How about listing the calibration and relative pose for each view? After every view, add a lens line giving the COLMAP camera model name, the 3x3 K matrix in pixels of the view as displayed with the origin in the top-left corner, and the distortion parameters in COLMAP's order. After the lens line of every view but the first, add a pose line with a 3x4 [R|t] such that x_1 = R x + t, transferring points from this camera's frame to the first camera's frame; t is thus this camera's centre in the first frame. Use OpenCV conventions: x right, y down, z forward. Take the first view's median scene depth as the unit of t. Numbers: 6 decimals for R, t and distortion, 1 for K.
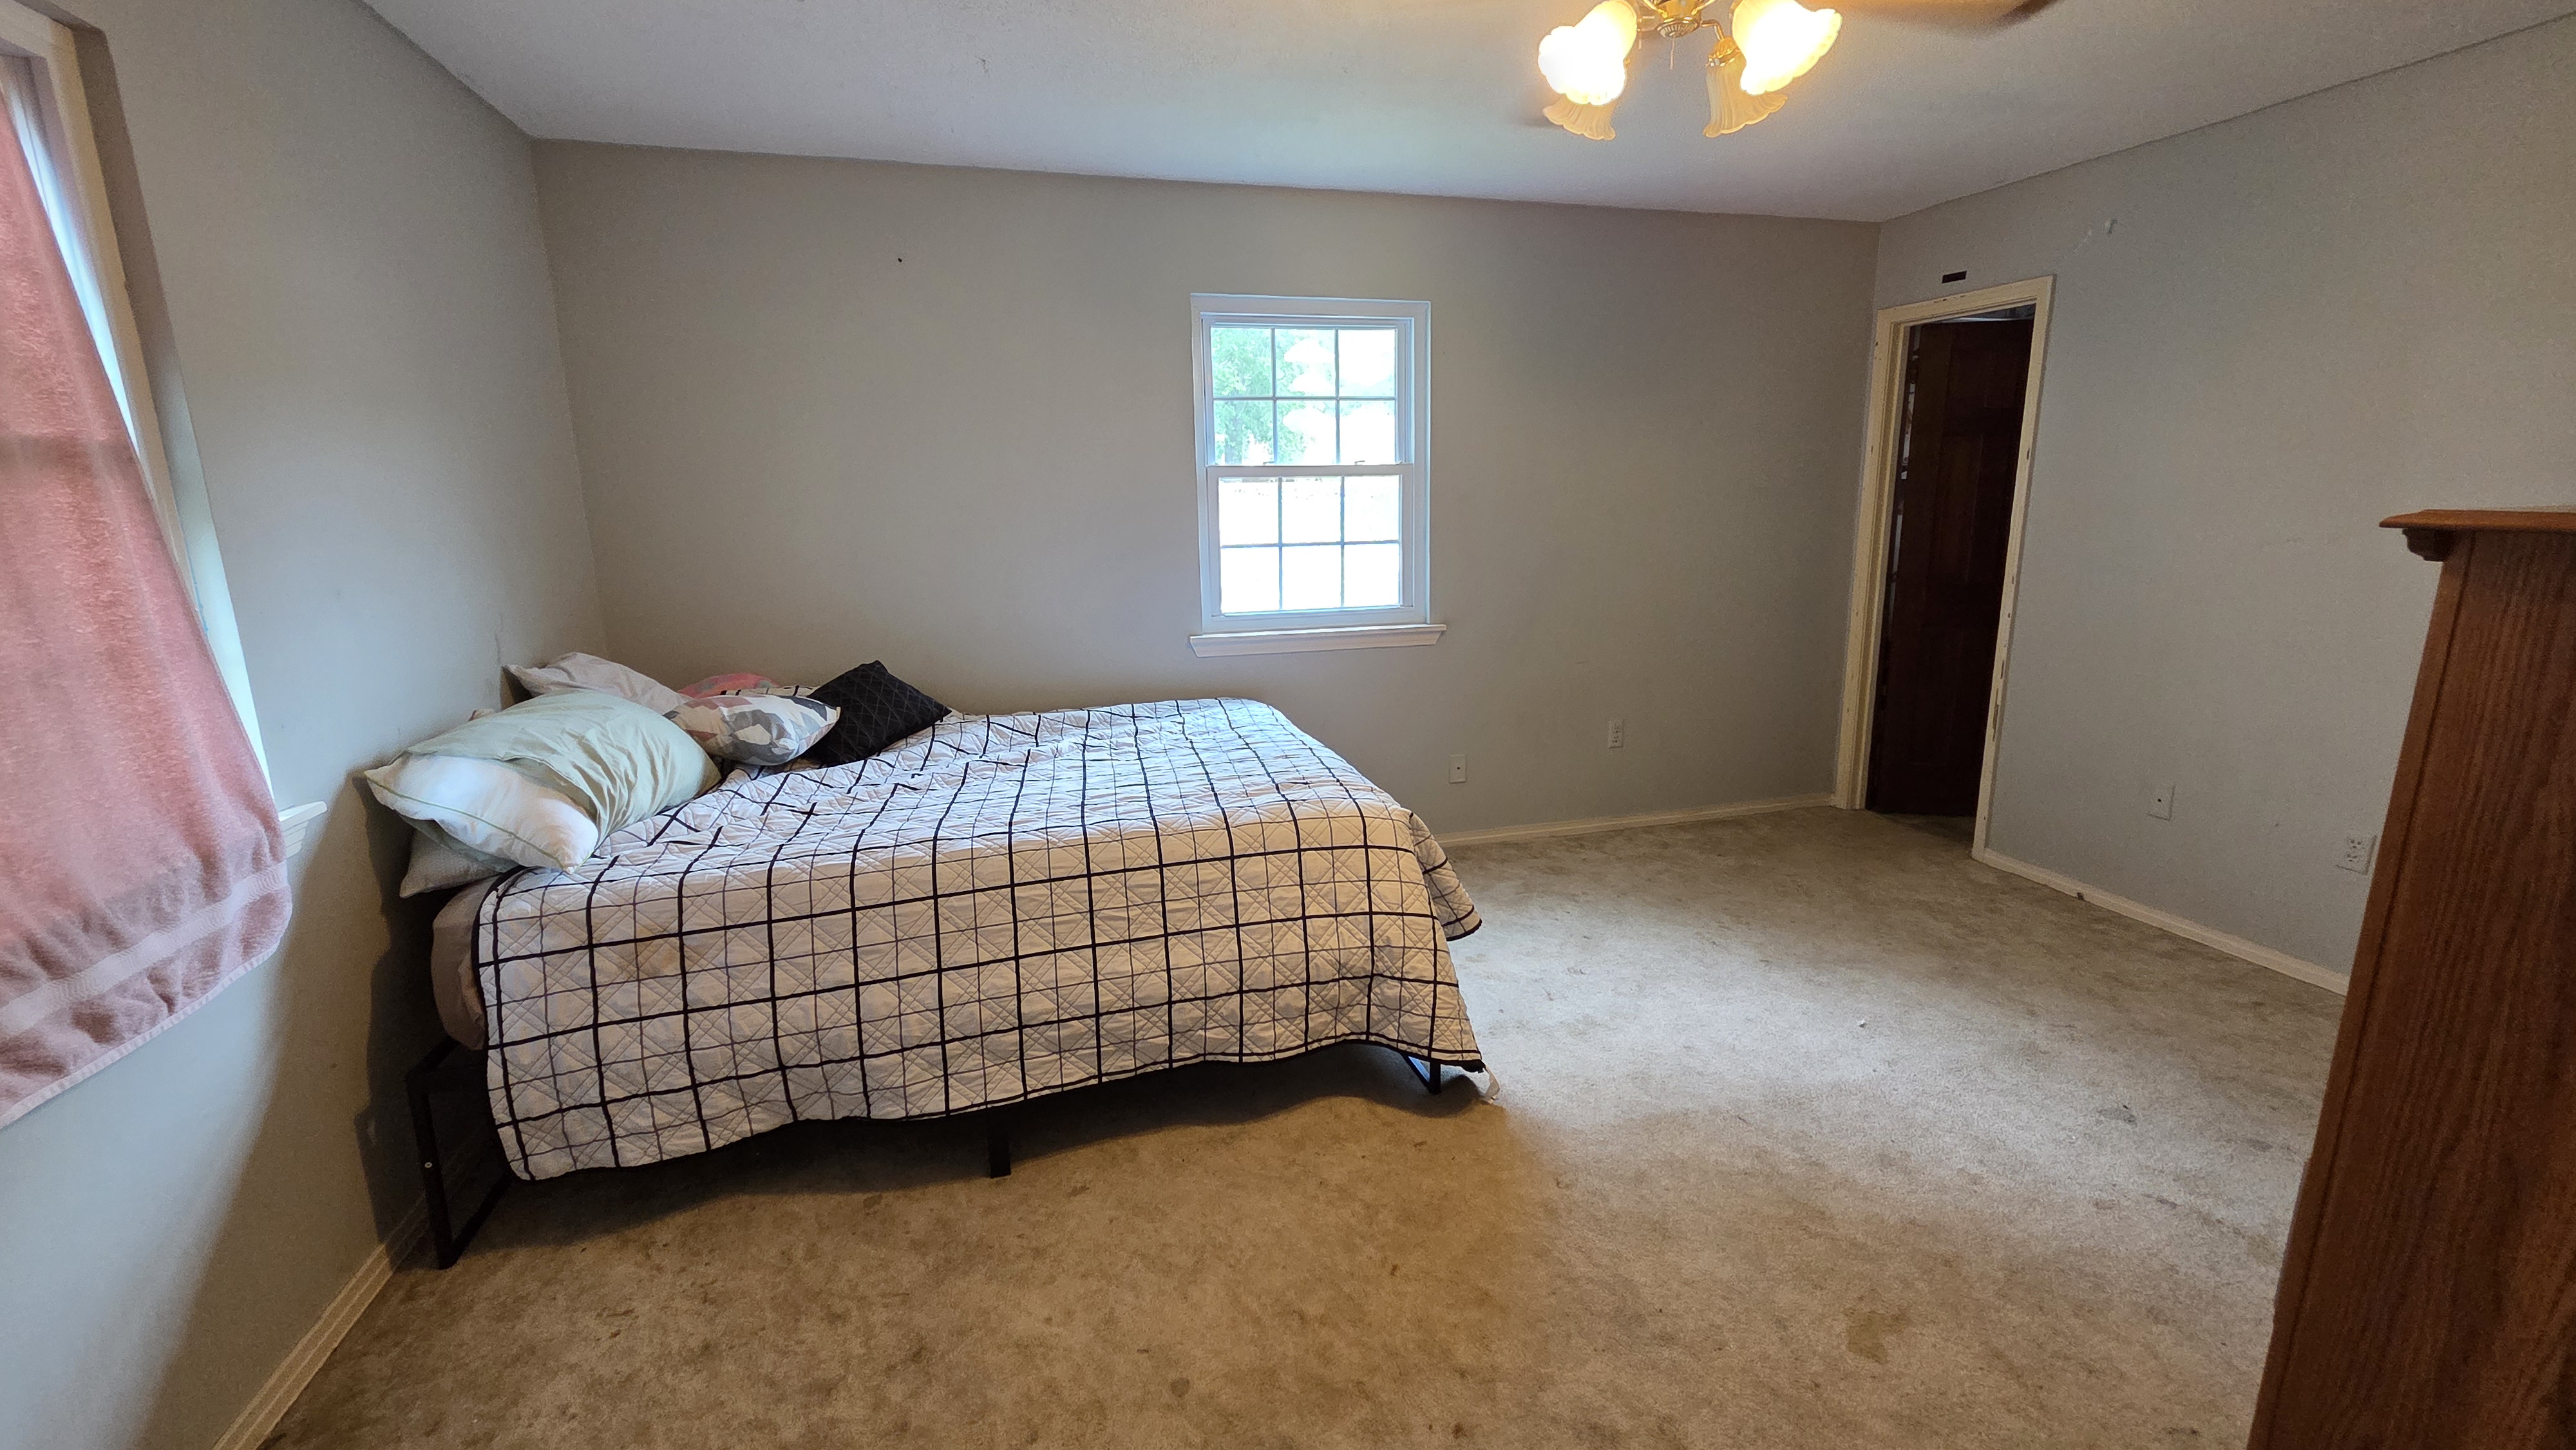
lens RADIAL K [[1053.1, 0, 1287.2], [0, 1053.1, 713.6], [0, 0, 1]] dist [0.003406, -0.000497]
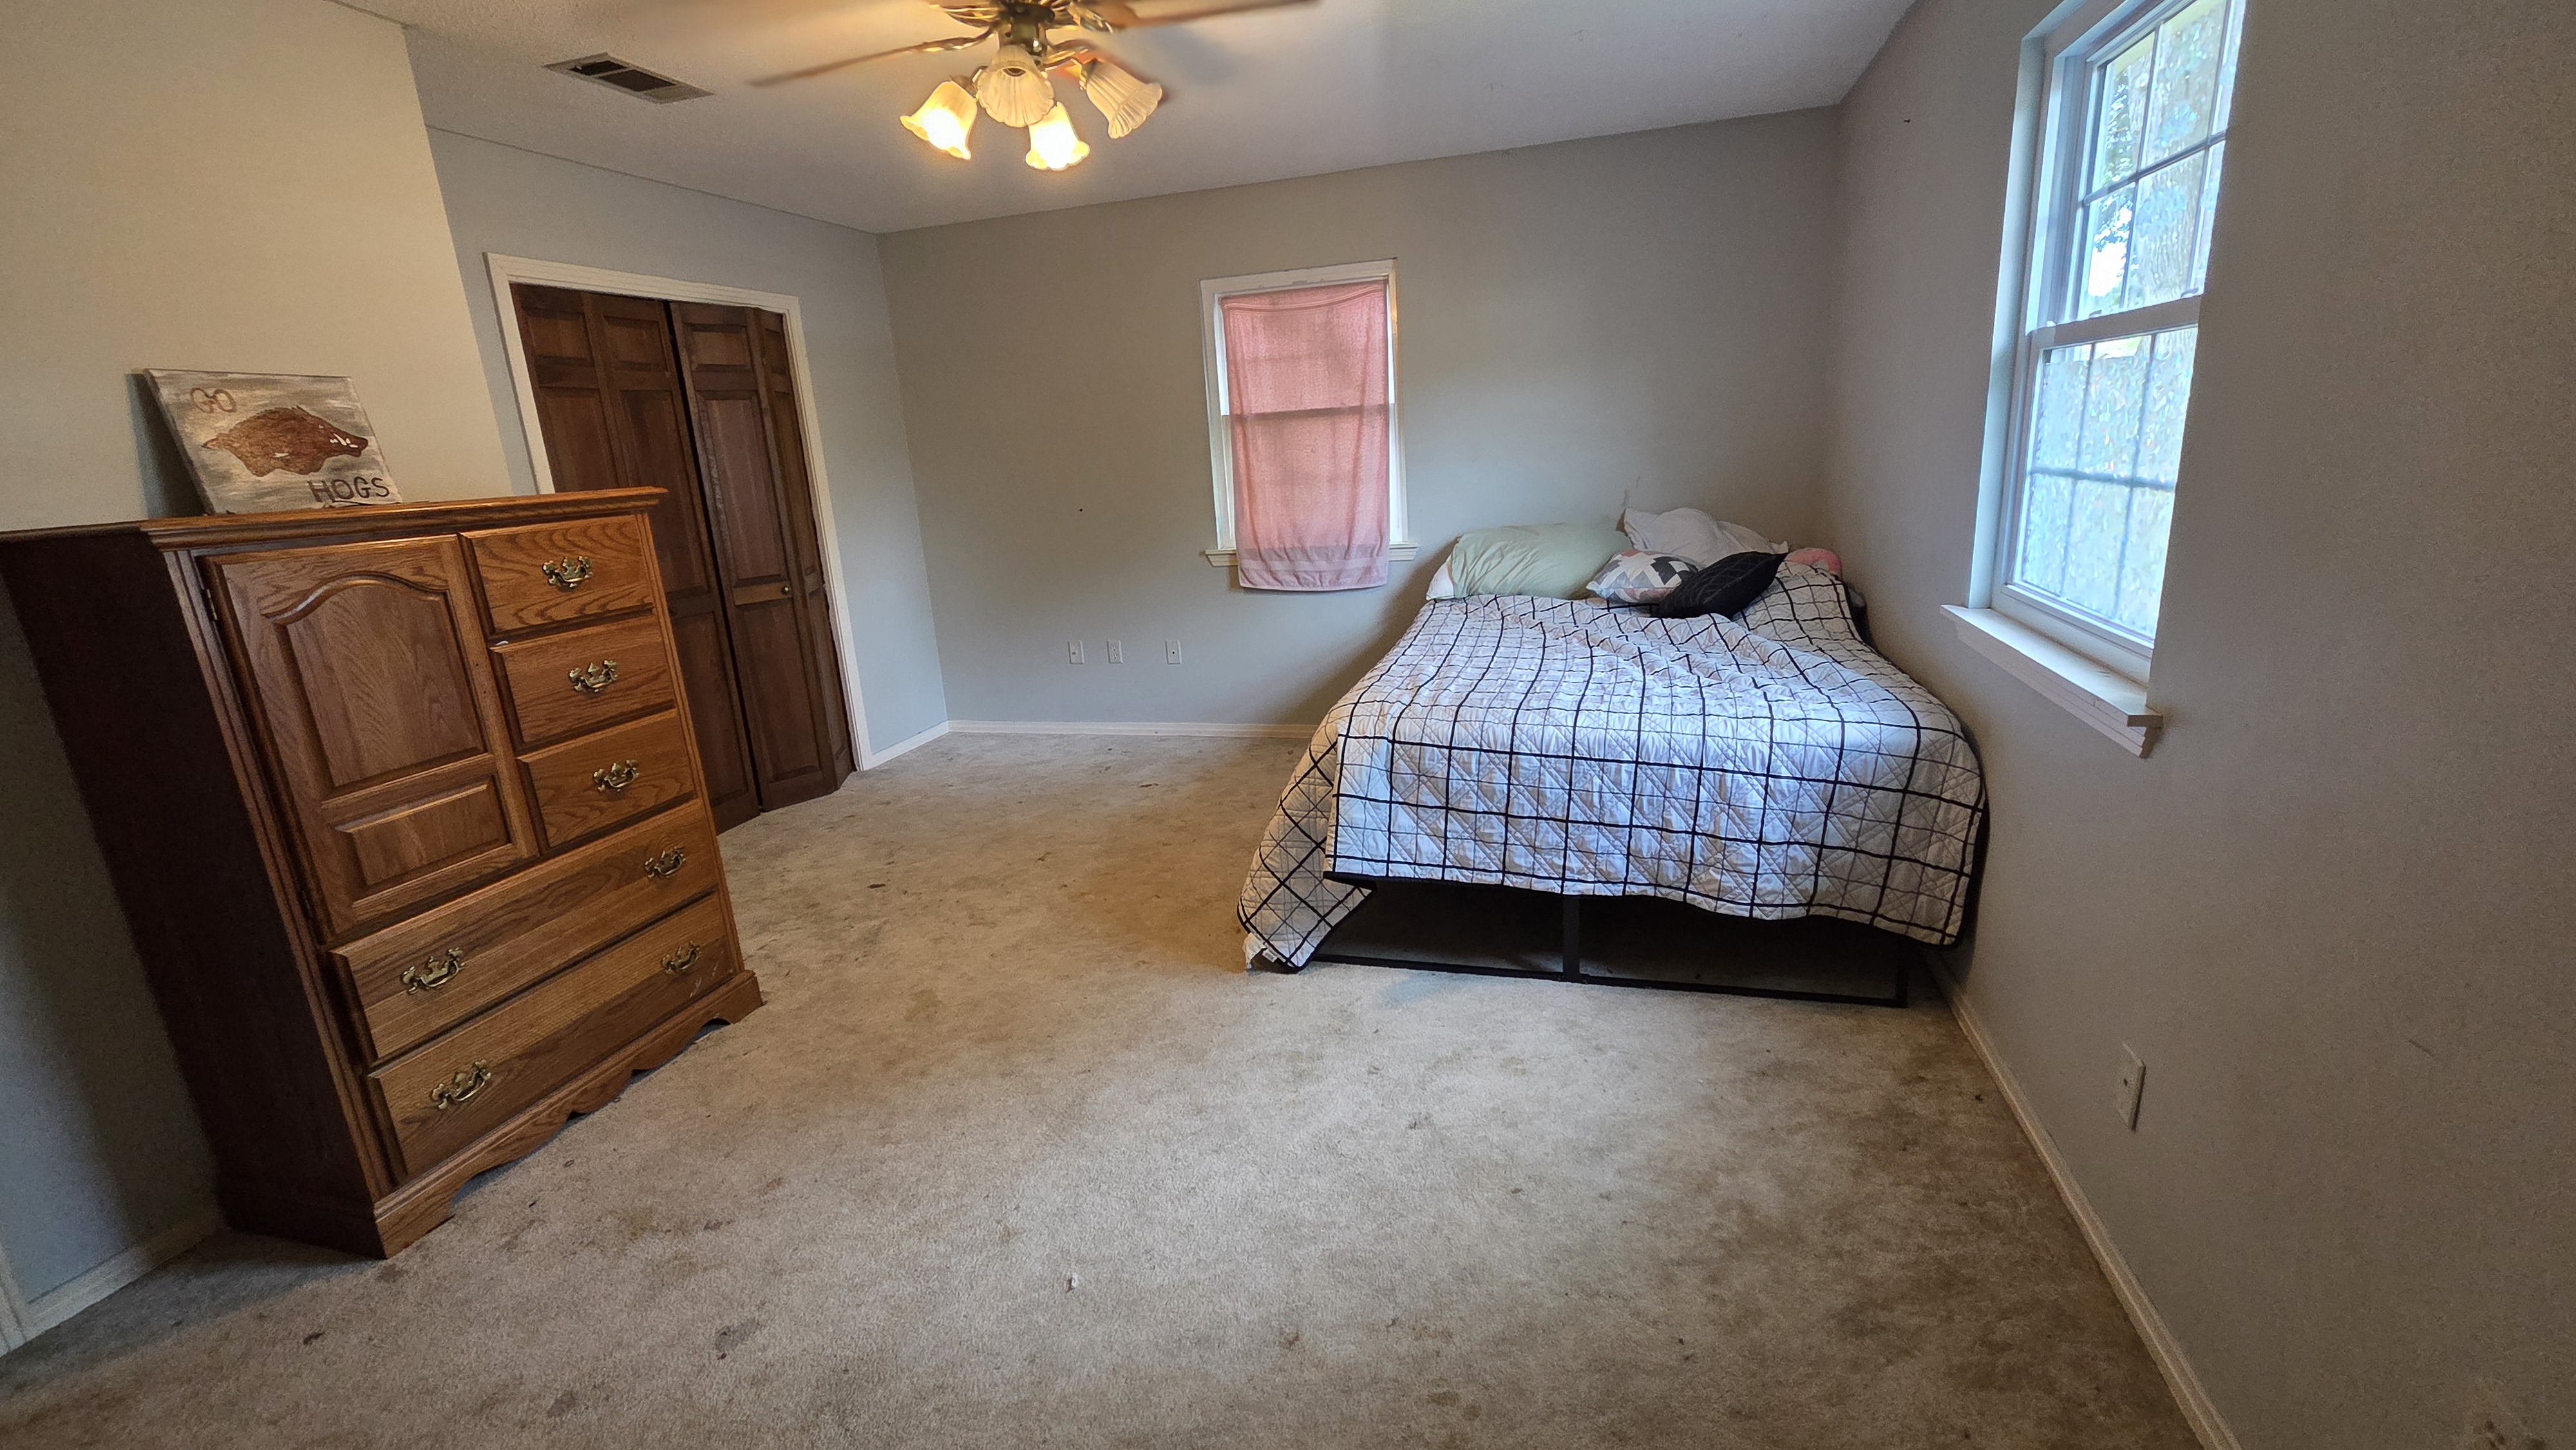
lens RADIAL K [[1053.1, 0, 1287.2], [0, 1053.1, 713.6], [0, 0, 1]] dist [0.003406, -0.000497]
pose [[-0.524209, 0.257332, -0.811779, 0.980643], [-0.109341, 0.925023, 0.363837, -0.297474], [0.844541, 0.279487, -0.456768, 1.408925]]
